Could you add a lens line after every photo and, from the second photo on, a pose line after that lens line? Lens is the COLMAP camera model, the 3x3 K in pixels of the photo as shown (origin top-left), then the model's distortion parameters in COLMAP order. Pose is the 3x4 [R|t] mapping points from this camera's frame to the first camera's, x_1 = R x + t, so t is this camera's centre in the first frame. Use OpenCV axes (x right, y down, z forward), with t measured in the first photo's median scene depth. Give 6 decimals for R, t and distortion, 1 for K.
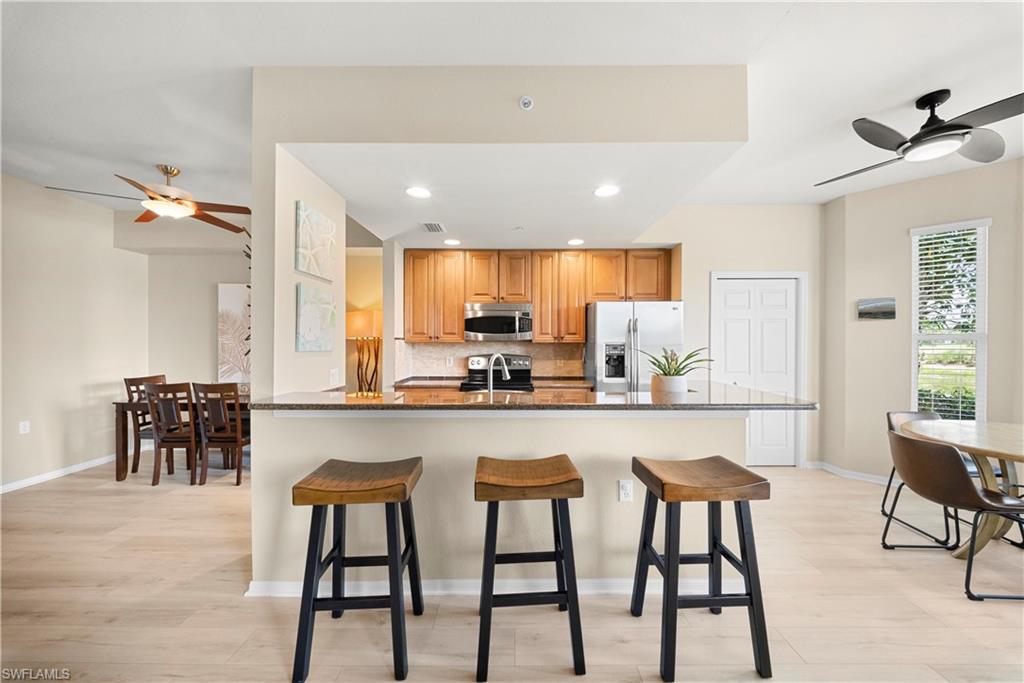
lens RADIAL K [[361.8, 0, 513.9], [0, 361.8, 344.2], [0, 0, 1]] dist [0.016976, -0.011730]
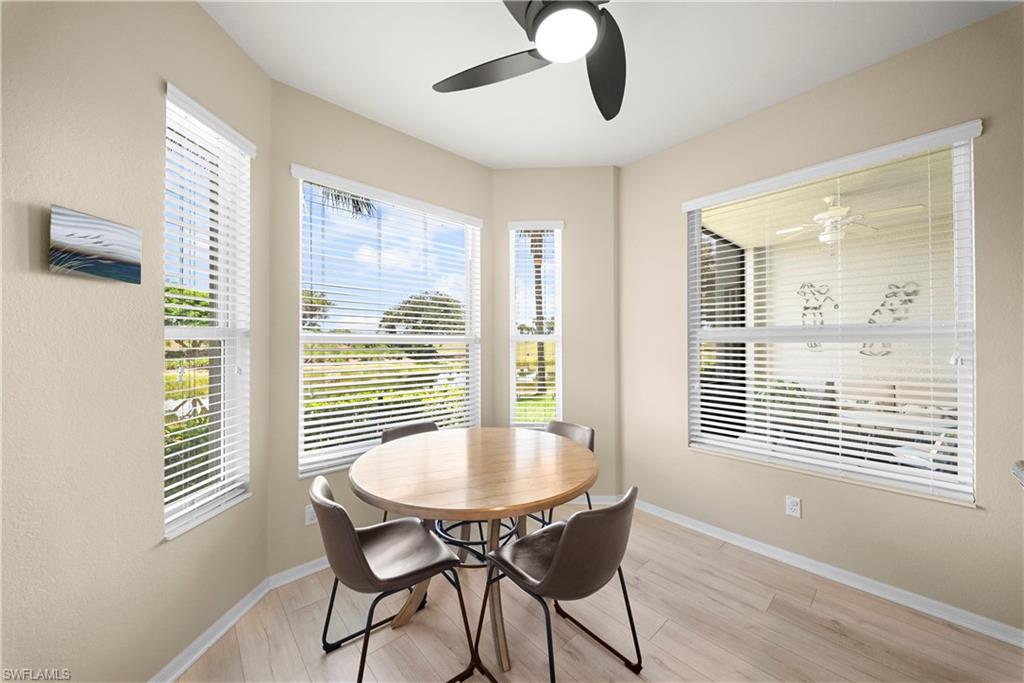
lens RADIAL K [[366.3, 0, 513.9], [0, 366.3, 345.4], [0, 0, 1]] dist [-0.000323, -0.001942]
pose [[-0.669709, -0.005398, 0.742604, 0.410749], [0.004002, 0.999933, 0.010878, -0.003989], [-0.742613, 0.010257, -0.669642, 0.831733]]
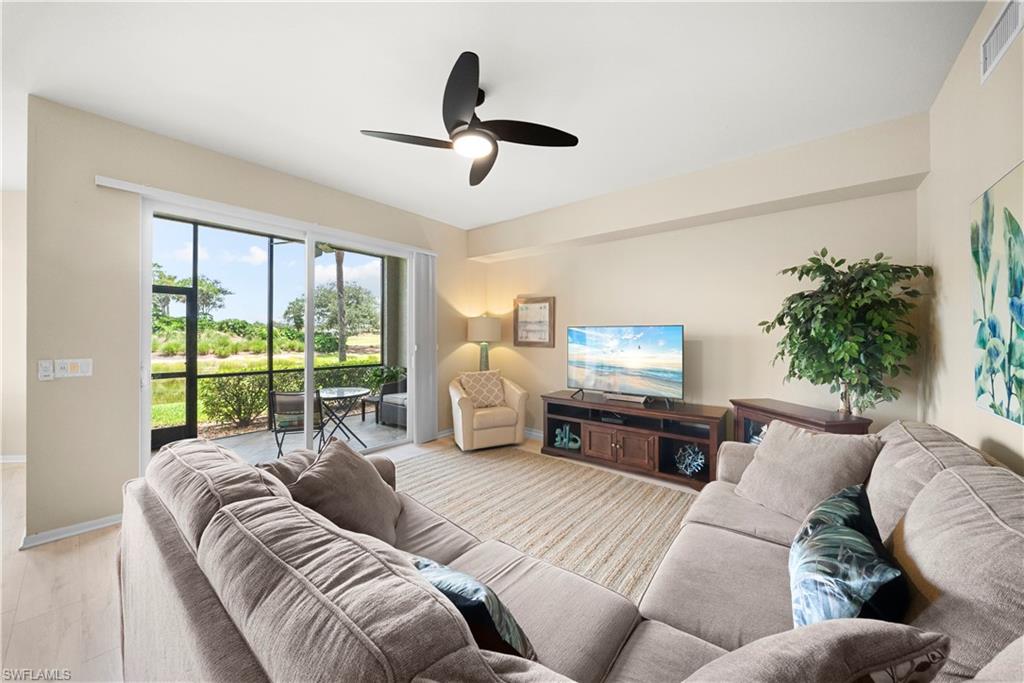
lens RADIAL K [[358.9, 0, 513.8], [0, 358.9, 336.5], [0, 0, 1]] dist [0.009786, -0.007244]
pose [[-0.778729, -0.005002, 0.627341, -0.740344], [-0.000877, 0.999976, 0.006885, 0.001013], [-0.627360, 0.004812, -0.778714, 0.087113]]
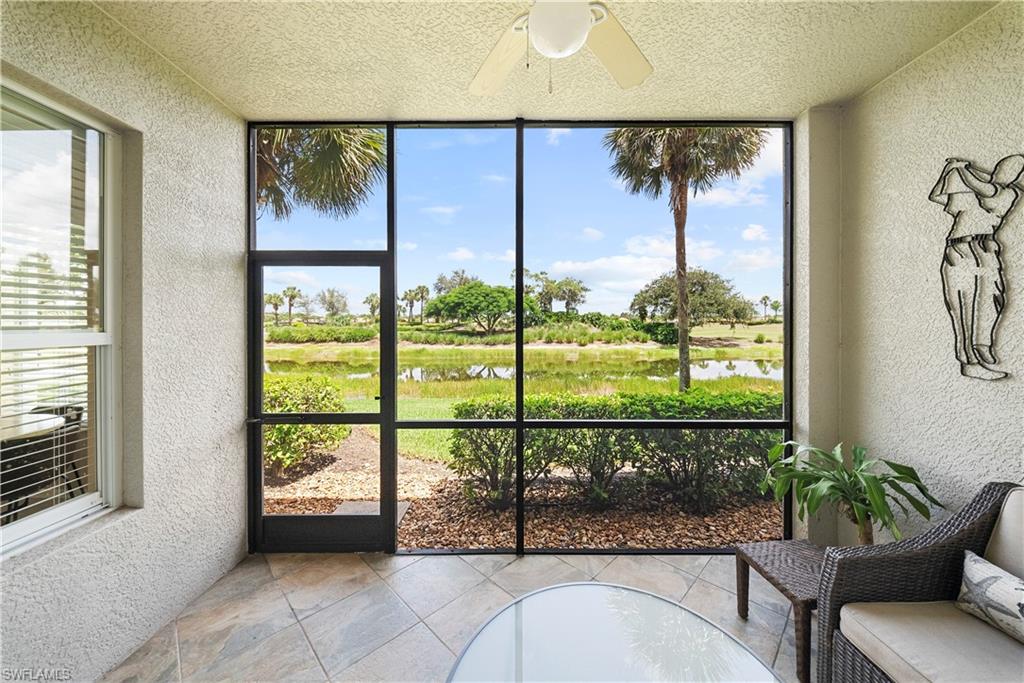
lens RADIAL K [[361.3, 0, 512.5], [0, 361.3, 331.7], [0, 0, 1]] dist [0.004982, -0.004196]
pose [[-0.000986, -0.018552, 0.999827, 0.240217], [0.007143, 0.999802, 0.018559, -0.024279], [-0.999974, 0.007160, -0.000853, -0.394154]]
